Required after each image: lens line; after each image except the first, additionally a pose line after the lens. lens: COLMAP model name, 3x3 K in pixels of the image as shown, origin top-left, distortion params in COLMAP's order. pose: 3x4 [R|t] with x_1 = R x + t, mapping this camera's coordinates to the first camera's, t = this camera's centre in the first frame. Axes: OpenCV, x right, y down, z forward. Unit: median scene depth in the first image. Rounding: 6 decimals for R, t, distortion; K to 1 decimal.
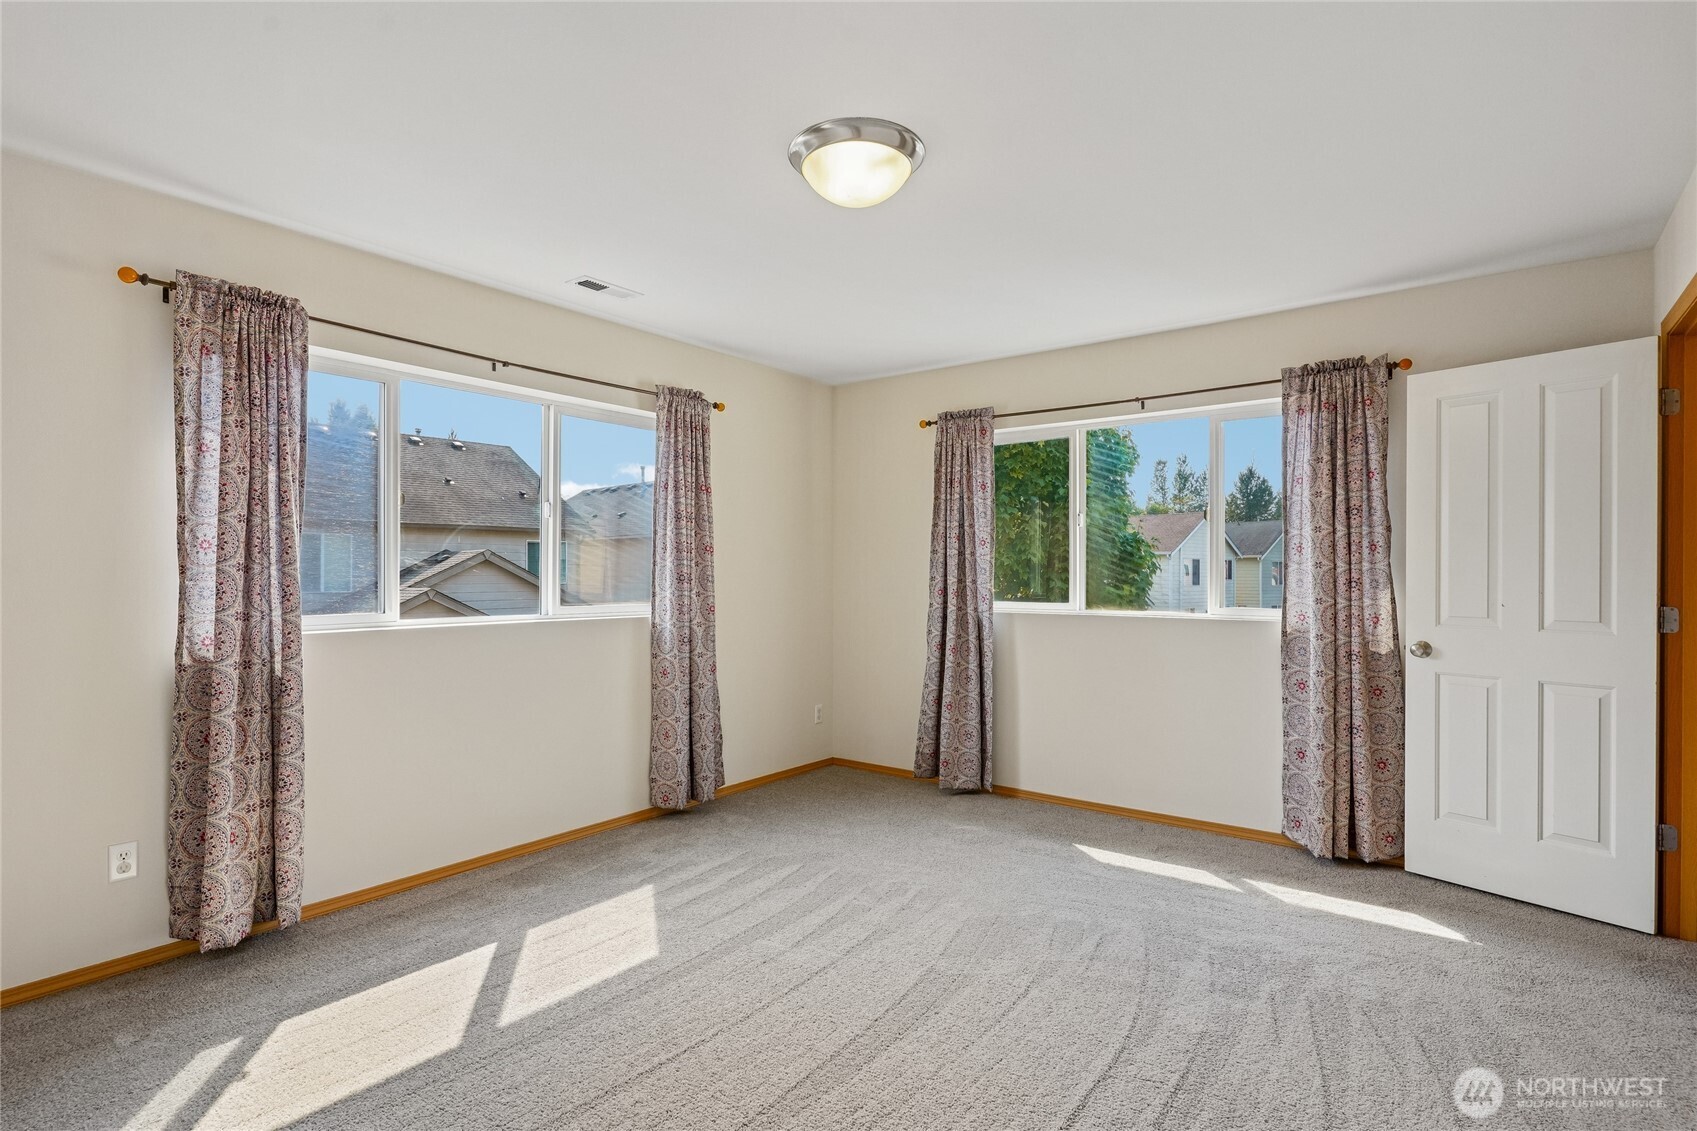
lens RADIAL K [[813.7, 0, 848.5], [0, 813.7, 565.5], [0, 0, 1]] dist [0.003855, 0.000508]
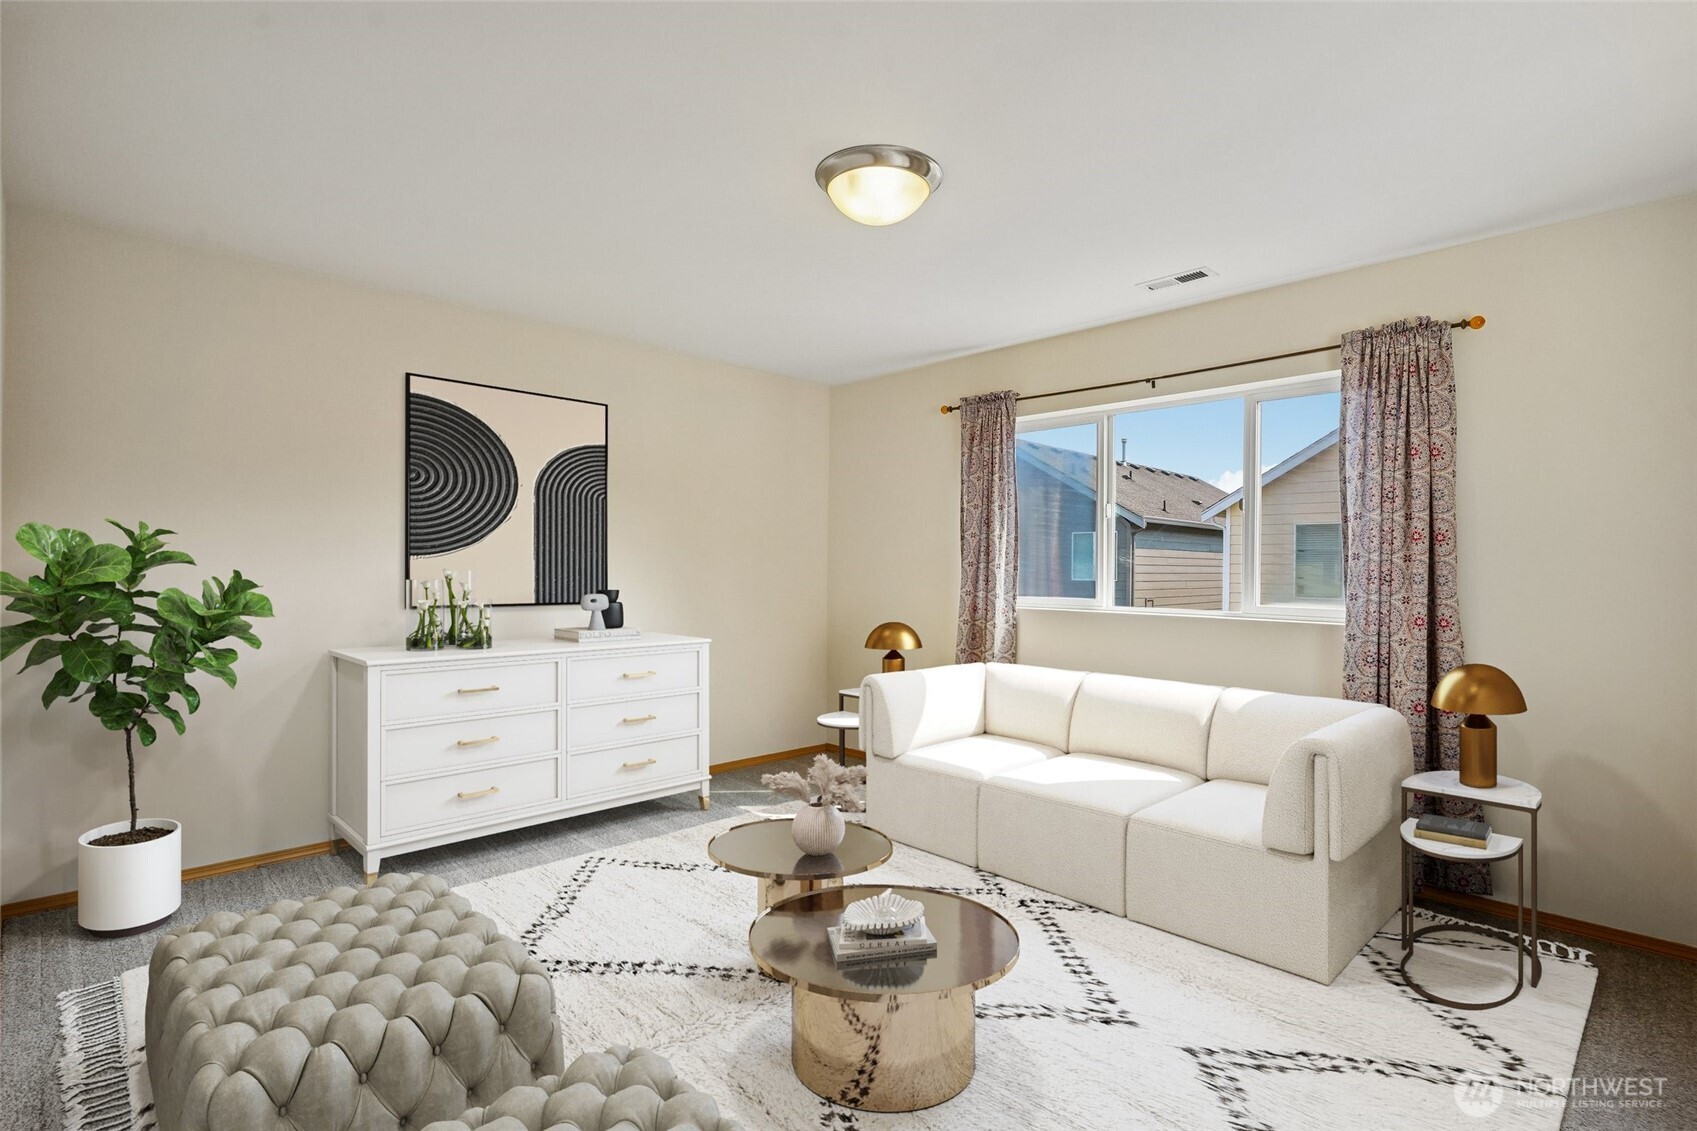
lens RADIAL K [[830.4, 0, 852.8], [0, 830.4, 568.2], [0, 0, 1]] dist [0.002502, 0.001397]
pose [[-0.125947, -0.004253, -0.992028, 0.665249], [-0.003717, 0.999986, -0.003815, 0.012121], [0.992030, 0.003206, -0.125961, 0.662707]]
